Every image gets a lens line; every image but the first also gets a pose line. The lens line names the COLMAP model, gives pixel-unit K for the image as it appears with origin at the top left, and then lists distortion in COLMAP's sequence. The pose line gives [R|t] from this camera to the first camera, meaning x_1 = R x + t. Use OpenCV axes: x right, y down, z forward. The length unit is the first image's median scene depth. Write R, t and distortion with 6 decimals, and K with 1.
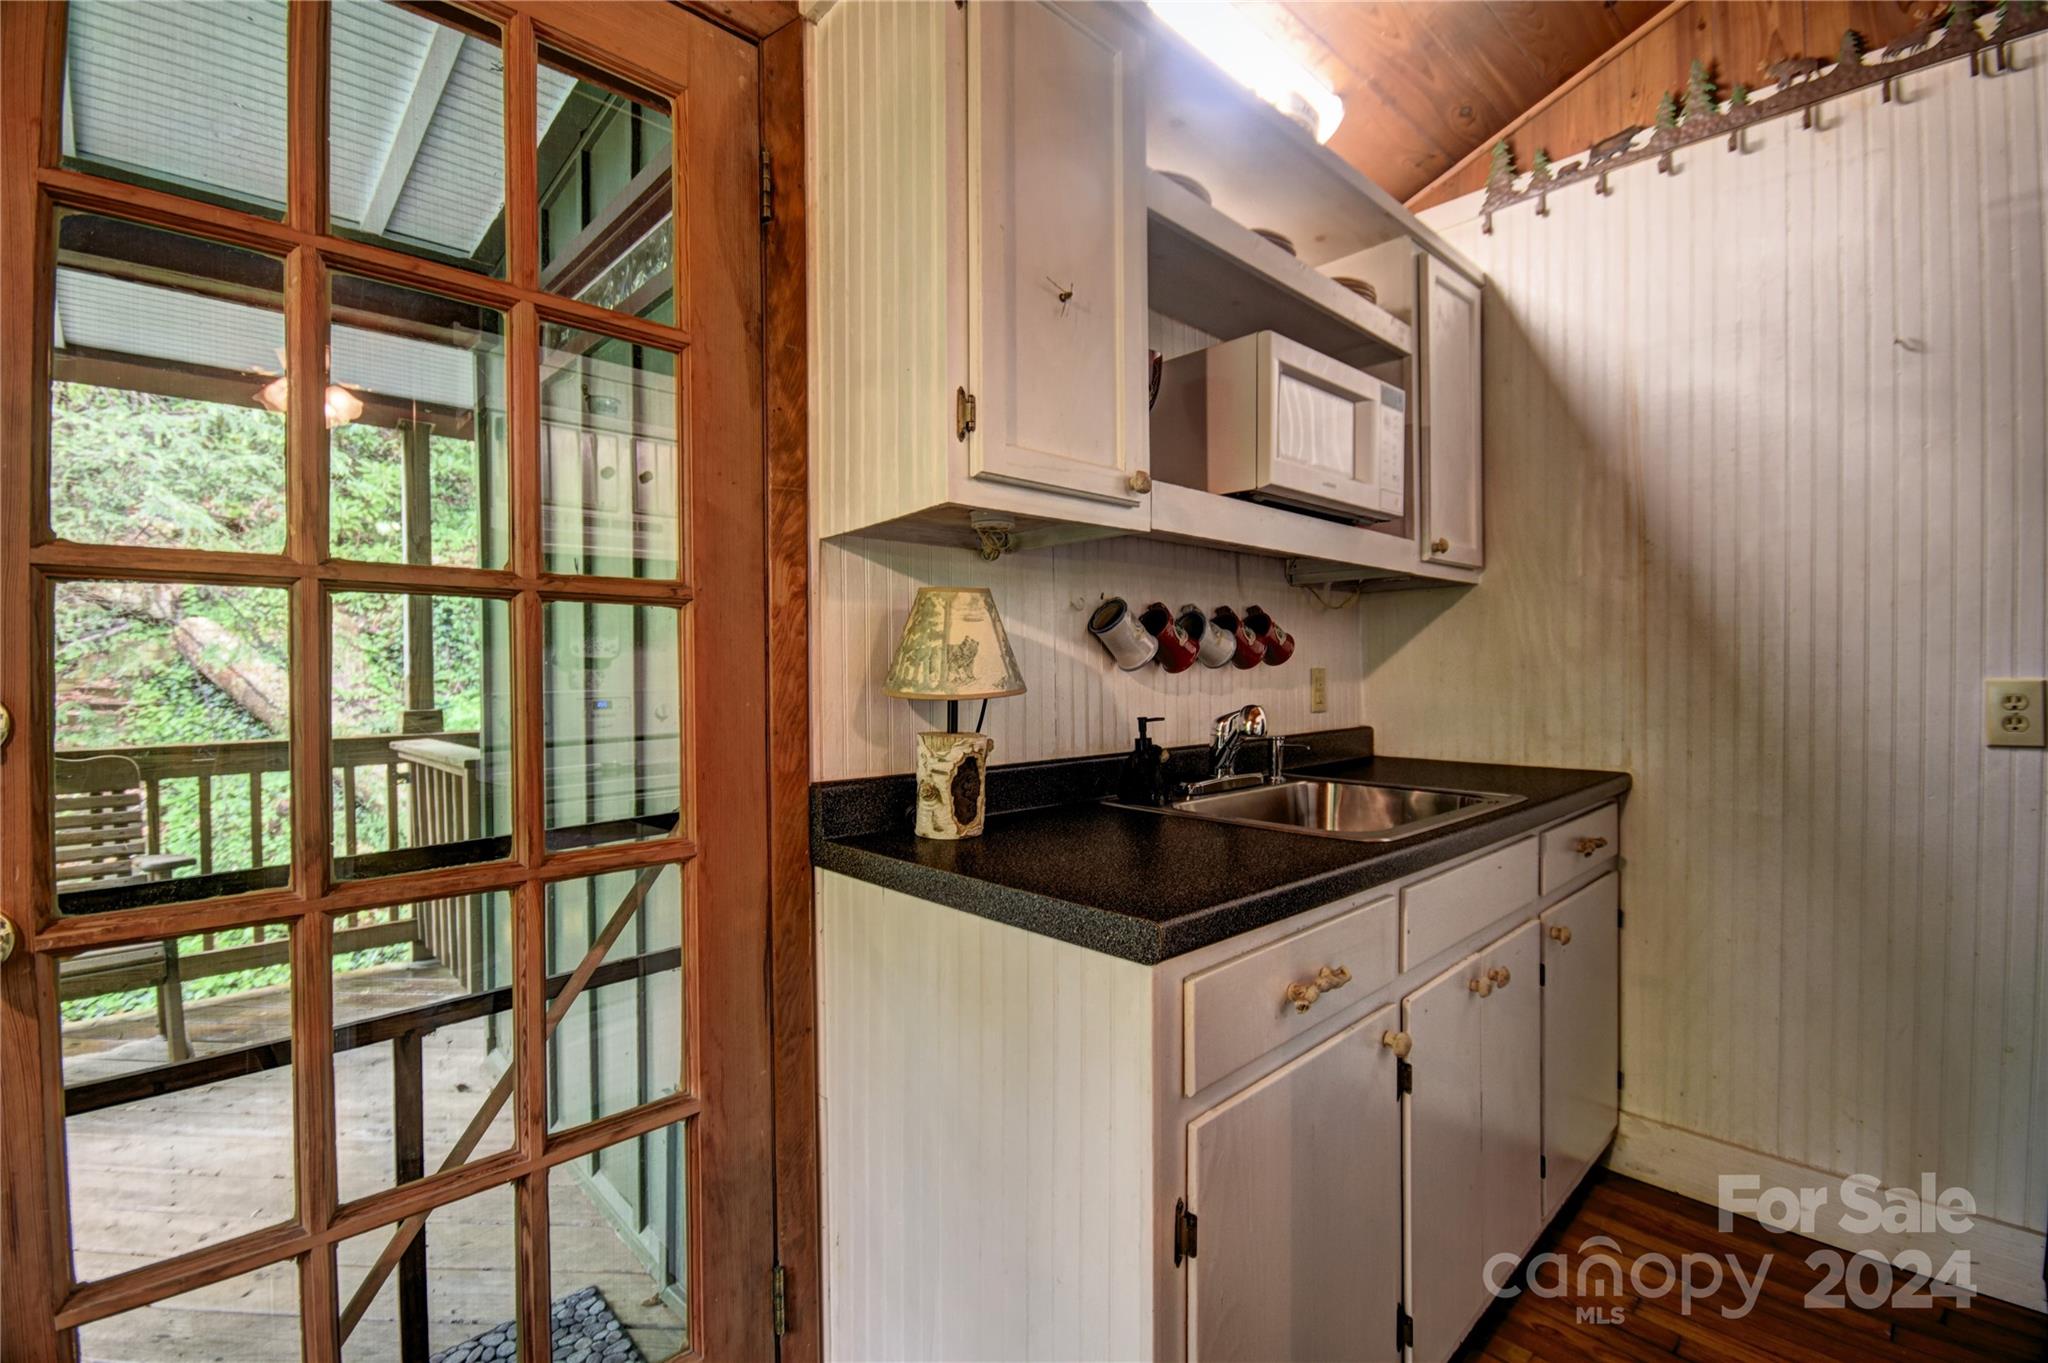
lens RADIAL K [[886.3, 0, 1020.9], [0, 886.3, 676.0], [0, 0, 1]] dist [0.008361, -0.014252]
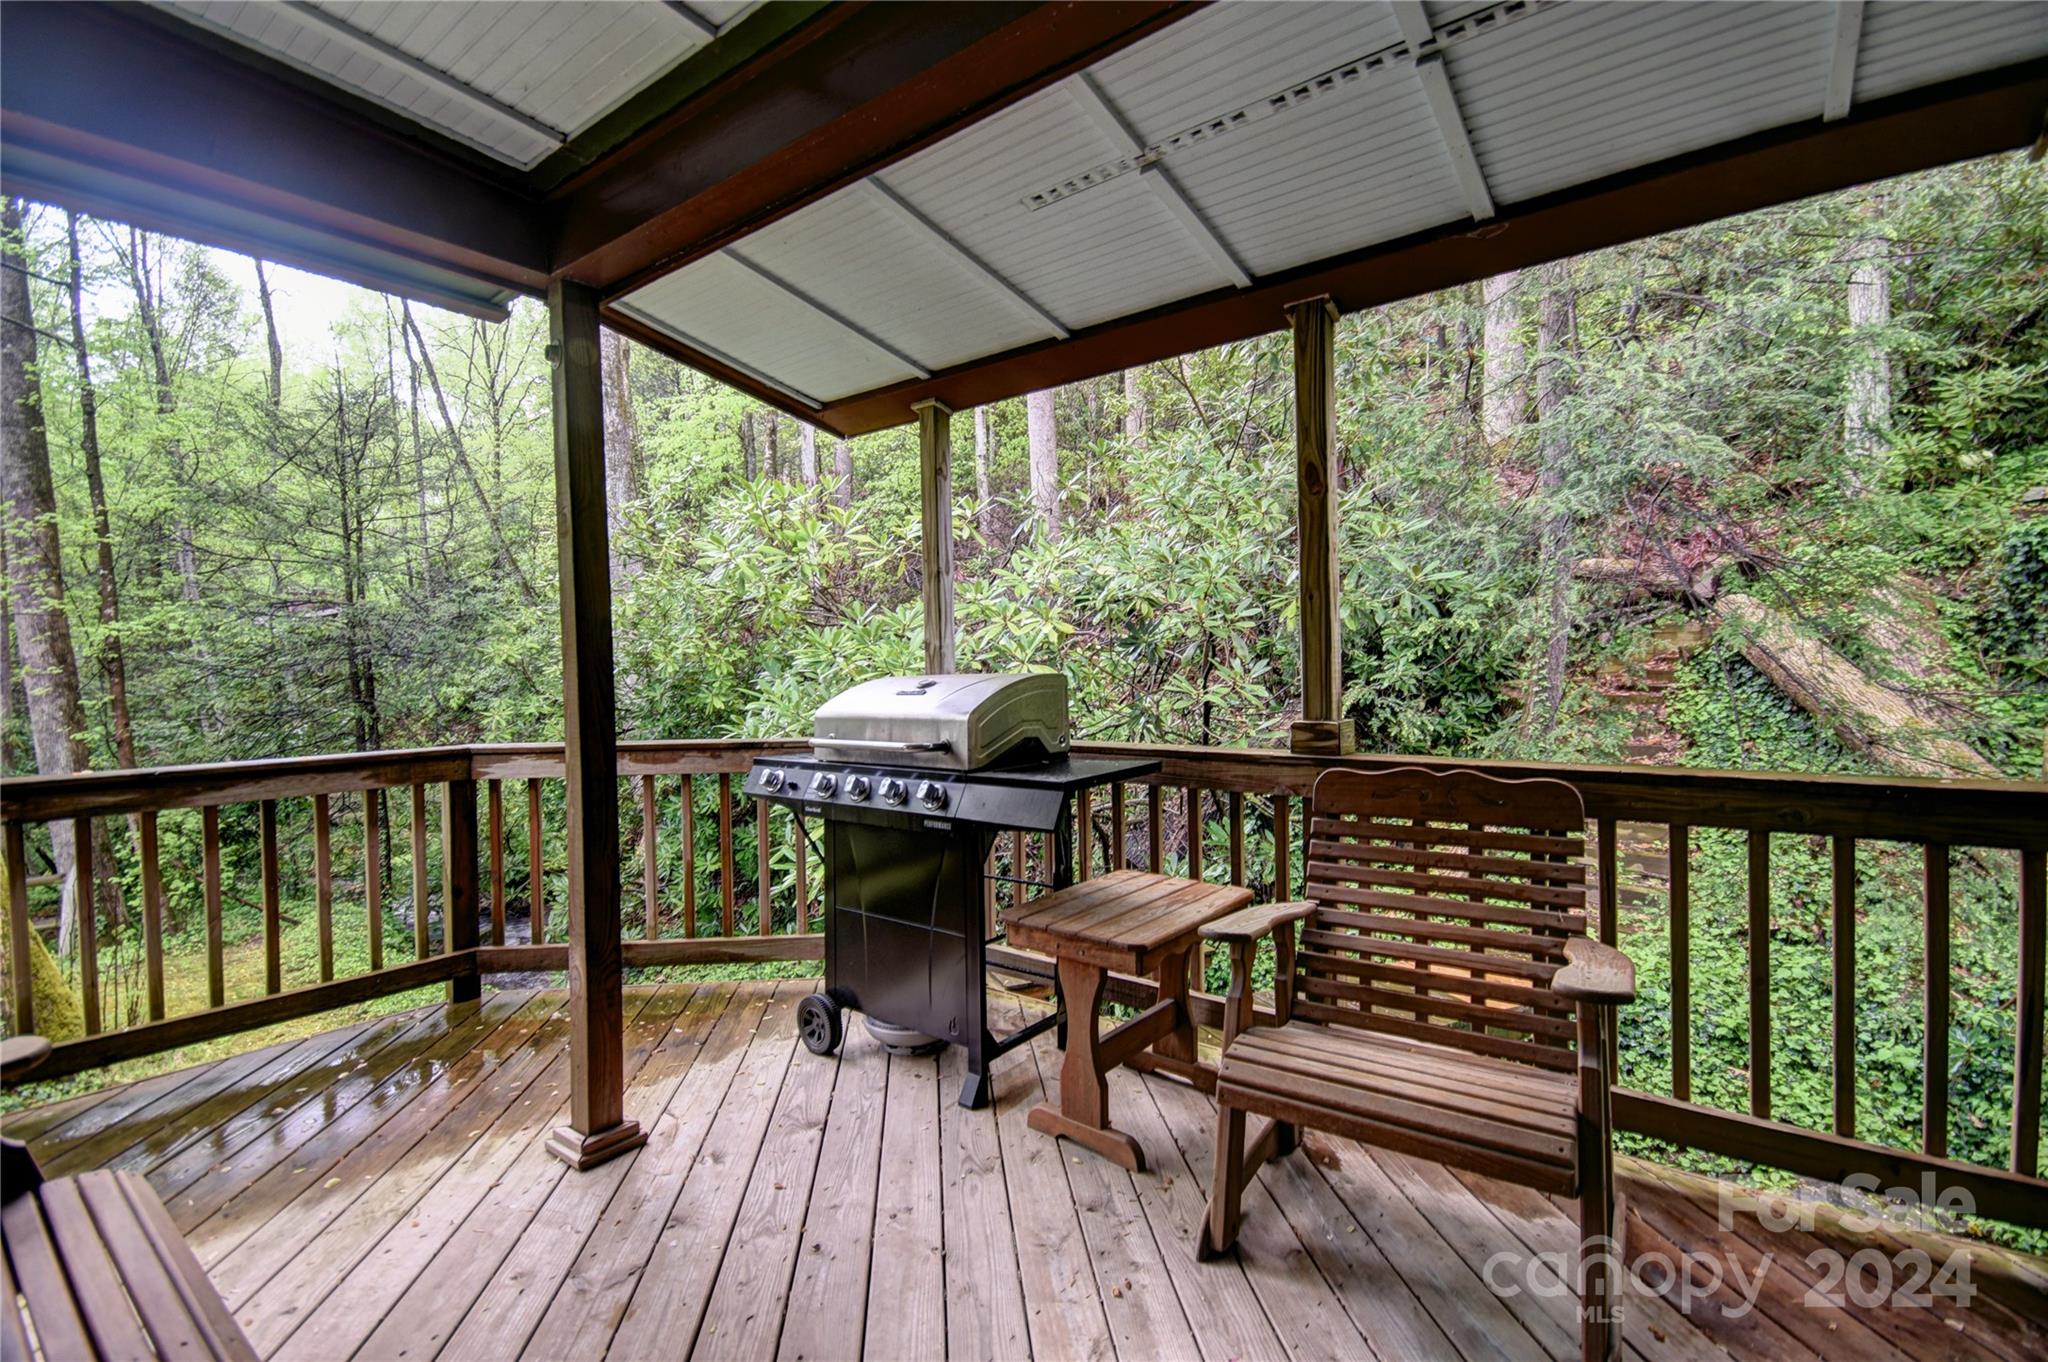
lens RADIAL K [[903.2, 0, 1036.7], [0, 903.2, 675.0], [0, 0, 1]] dist [0.012380, -0.013938]
pose [[0.149967, 0.014290, -0.988588, -0.681359], [0.006752, 0.999857, 0.015478, -0.007741], [0.988668, -0.008996, 0.149850, 0.860292]]
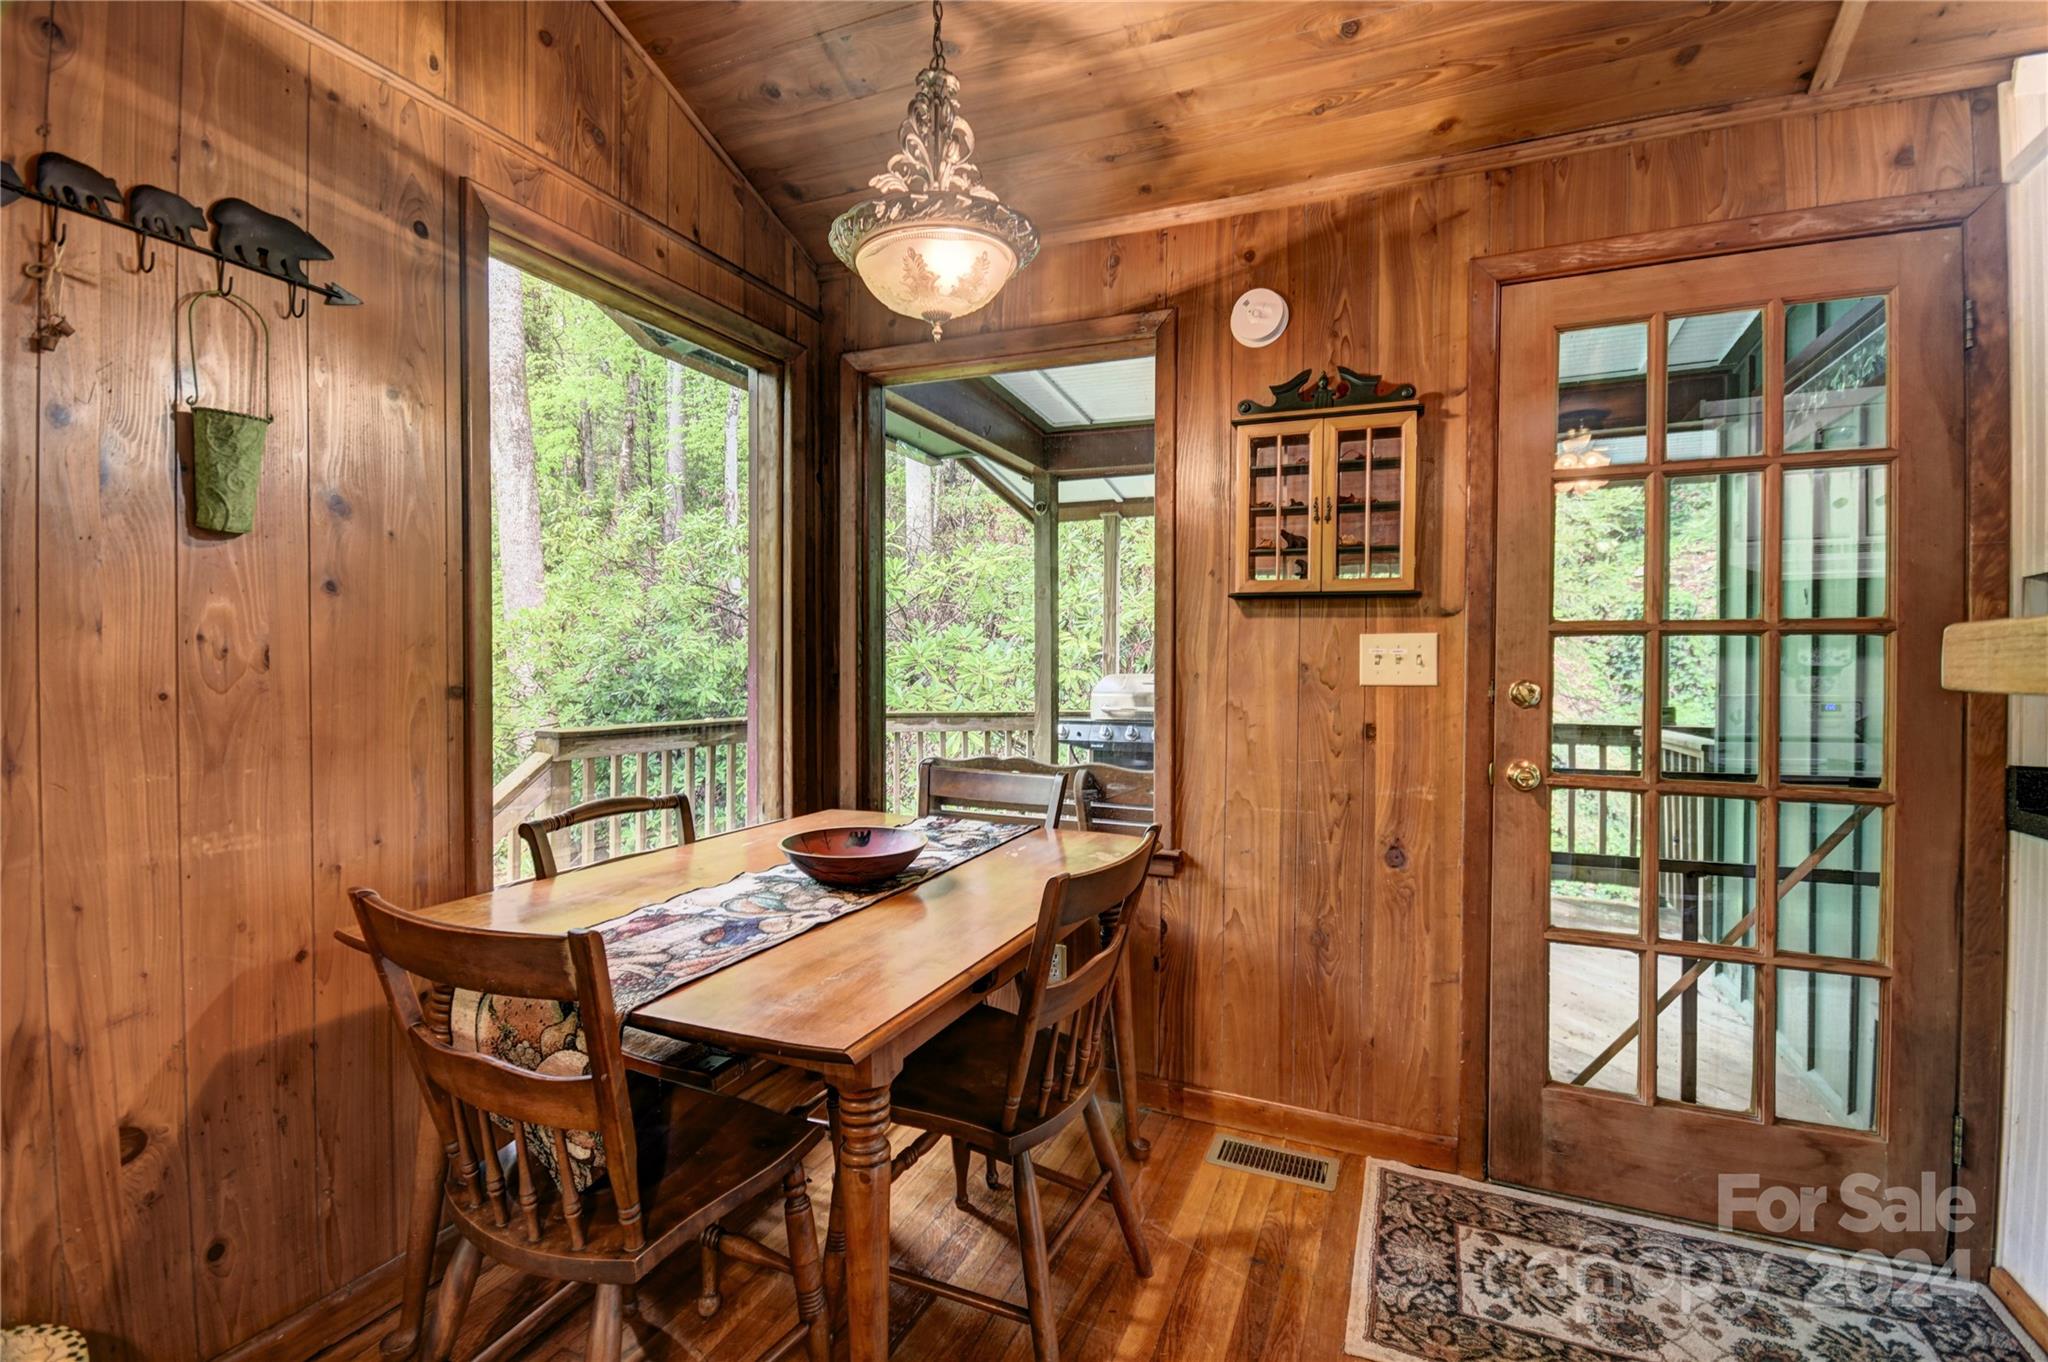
lens RADIAL K [[903.2, 0, 1036.7], [0, 903.2, 675.0], [0, 0, 1]] dist [0.012380, -0.013938]
pose [[0.392620, 0.013290, -0.919605, 0.415645], [-0.019143, 0.999797, 0.006276, 0.006340], [0.919502, 0.015140, 0.392795, -0.831421]]
